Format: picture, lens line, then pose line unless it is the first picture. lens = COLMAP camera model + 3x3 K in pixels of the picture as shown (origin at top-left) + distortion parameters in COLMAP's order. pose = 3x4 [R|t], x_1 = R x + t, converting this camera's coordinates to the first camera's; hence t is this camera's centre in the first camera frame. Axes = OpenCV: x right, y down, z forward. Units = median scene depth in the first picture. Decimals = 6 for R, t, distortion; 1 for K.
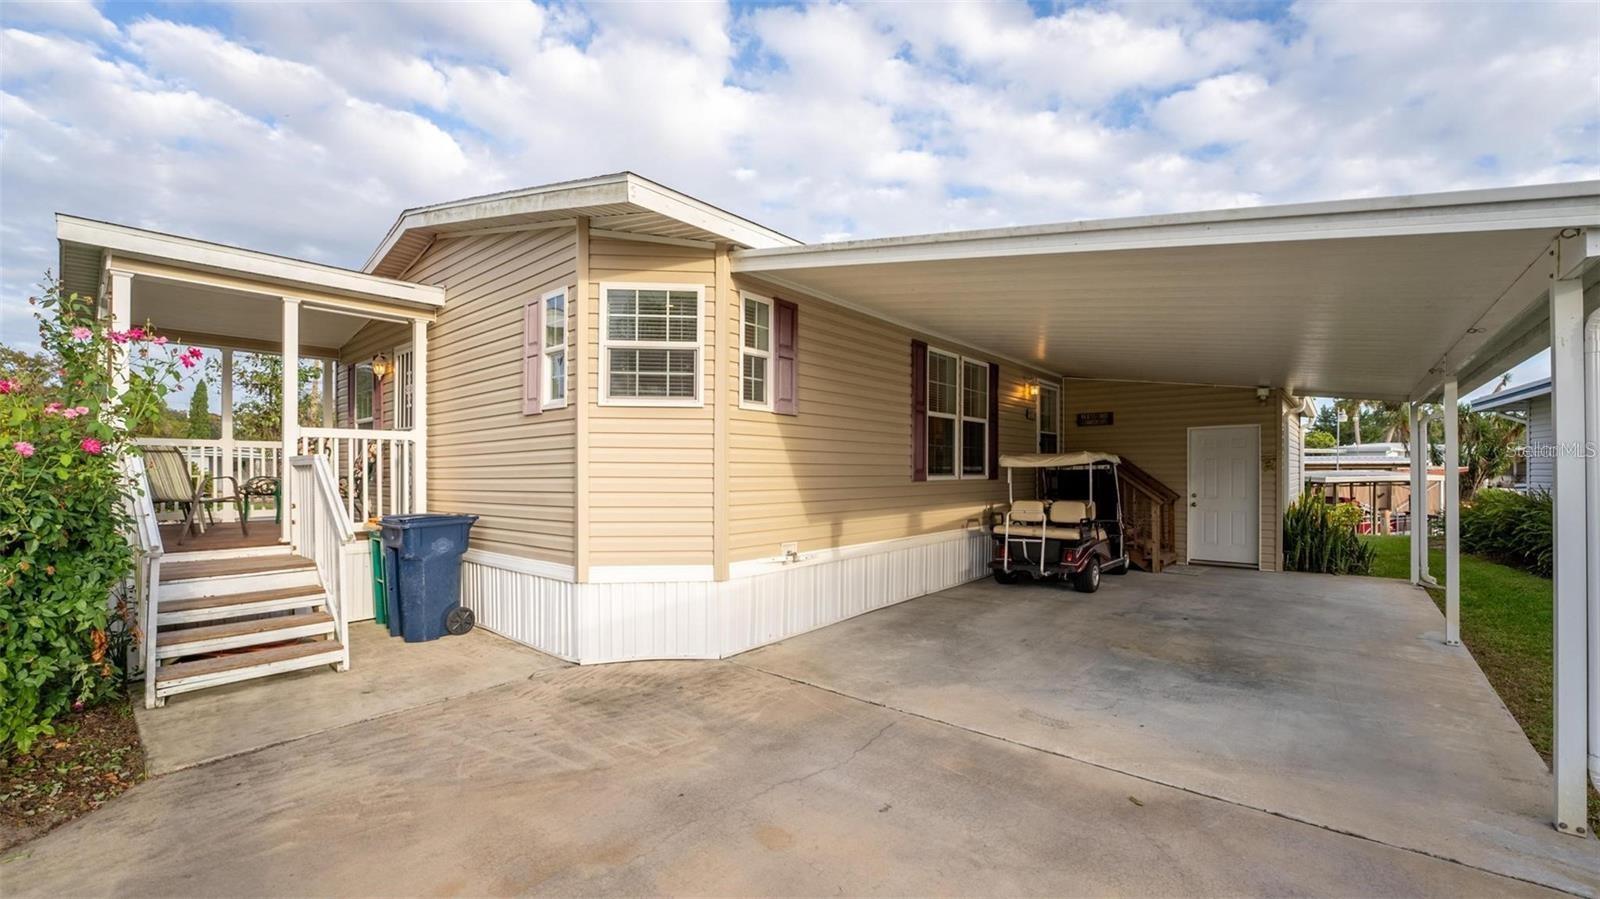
lens RADIAL K [[649.9, 0, 797.9], [0, 649.9, 463.2], [0, 0, 1]] dist [-0.019463, -0.000293]
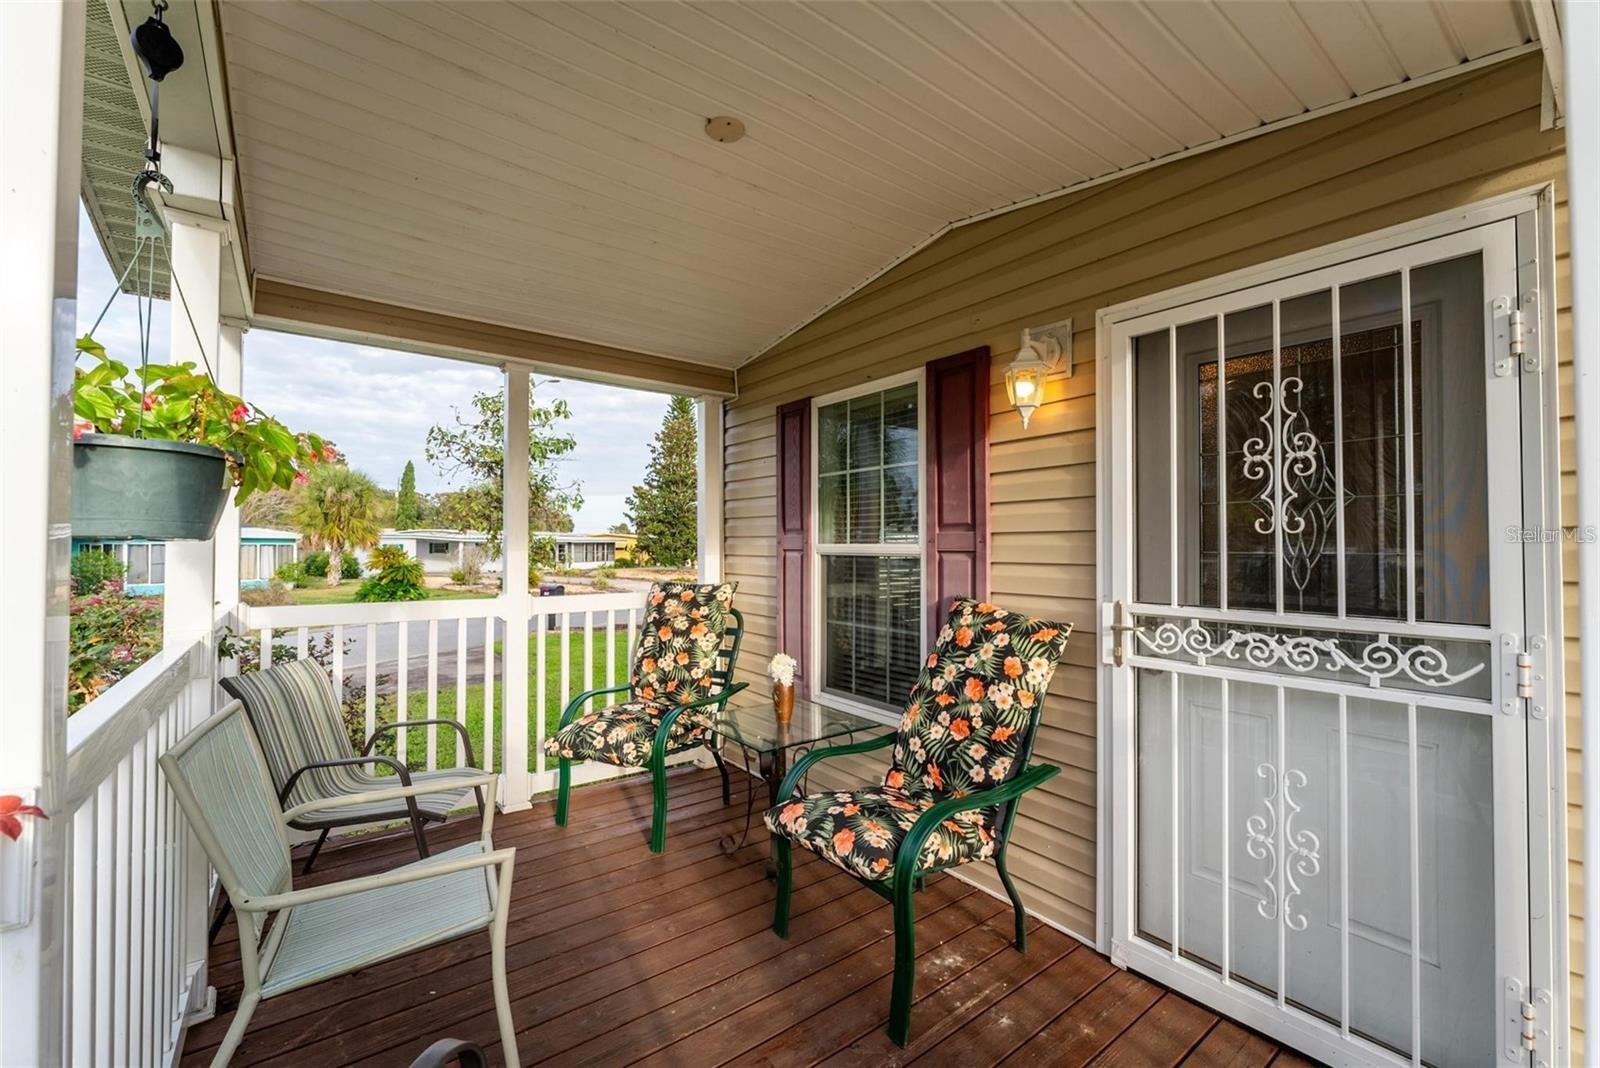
lens RADIAL K [[673.3, 0, 807.3], [0, 673.3, 530.3], [0, 0, 1]] dist [0.000621, 0.000024]
pose [[0.977350, -0.001590, -0.211622, -0.688659], [-0.000345, 0.999958, -0.009109, -0.083047], [0.211628, 0.008976, 0.977309, 0.691833]]
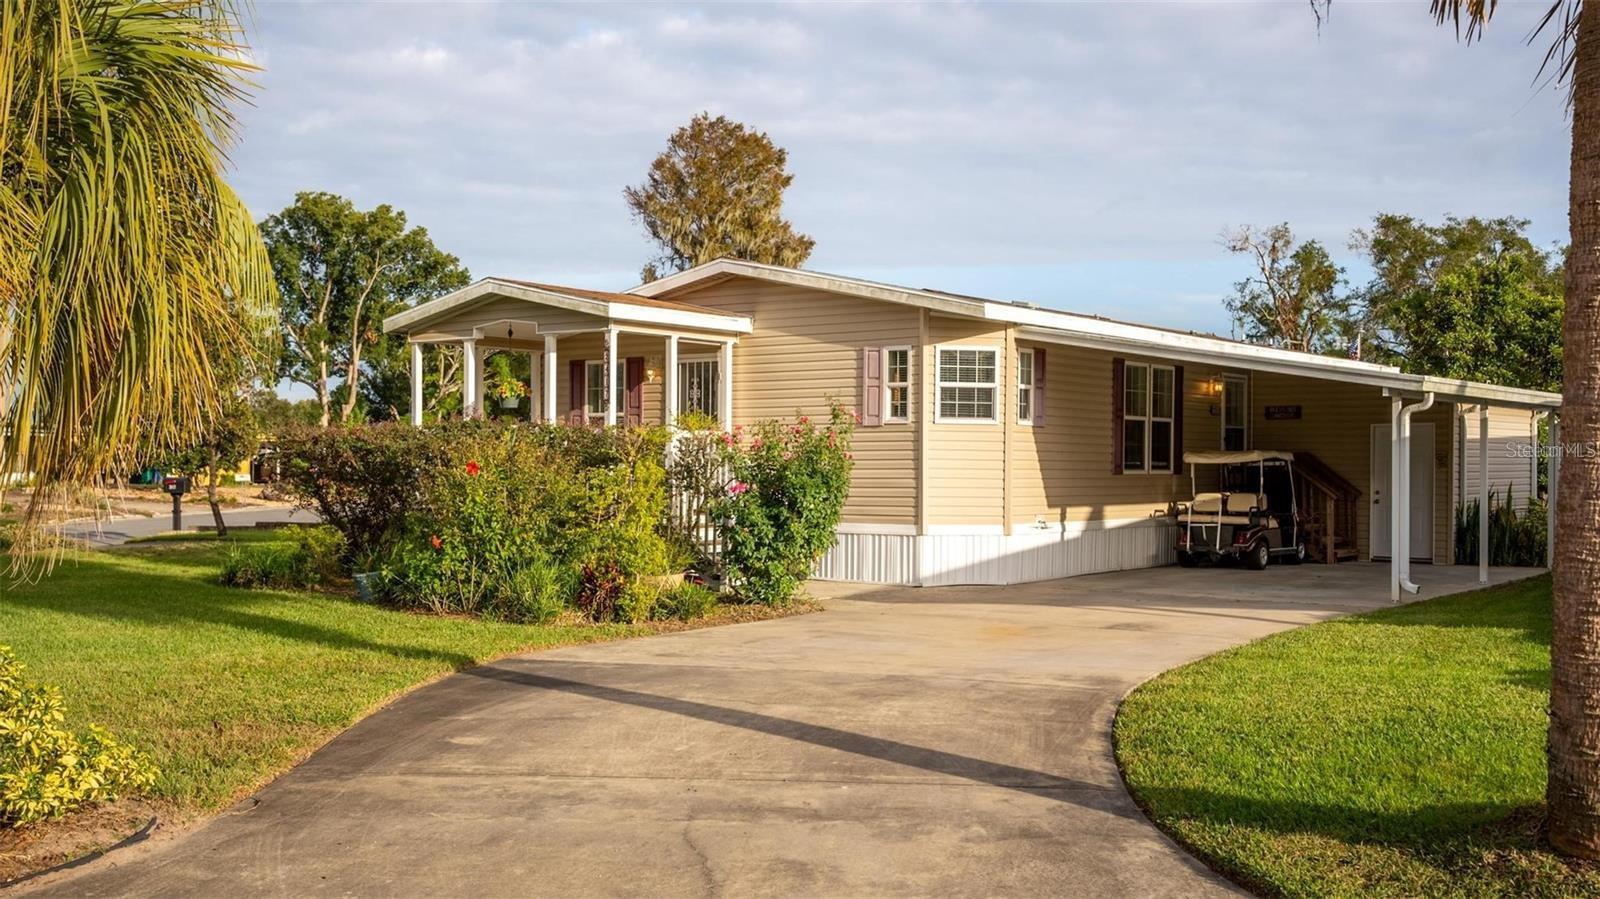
lens RADIAL K [[1676.0, 0, 799.1], [0, 1676.0, 452.7], [0, 0, 1]] dist [-0.008956, 0.000000]
pose [[0.997337, 0.006750, 0.072623, -0.609594], [-0.007137, 0.999962, 0.005070, -0.023481], [-0.072586, -0.005574, 0.997347, -1.994673]]
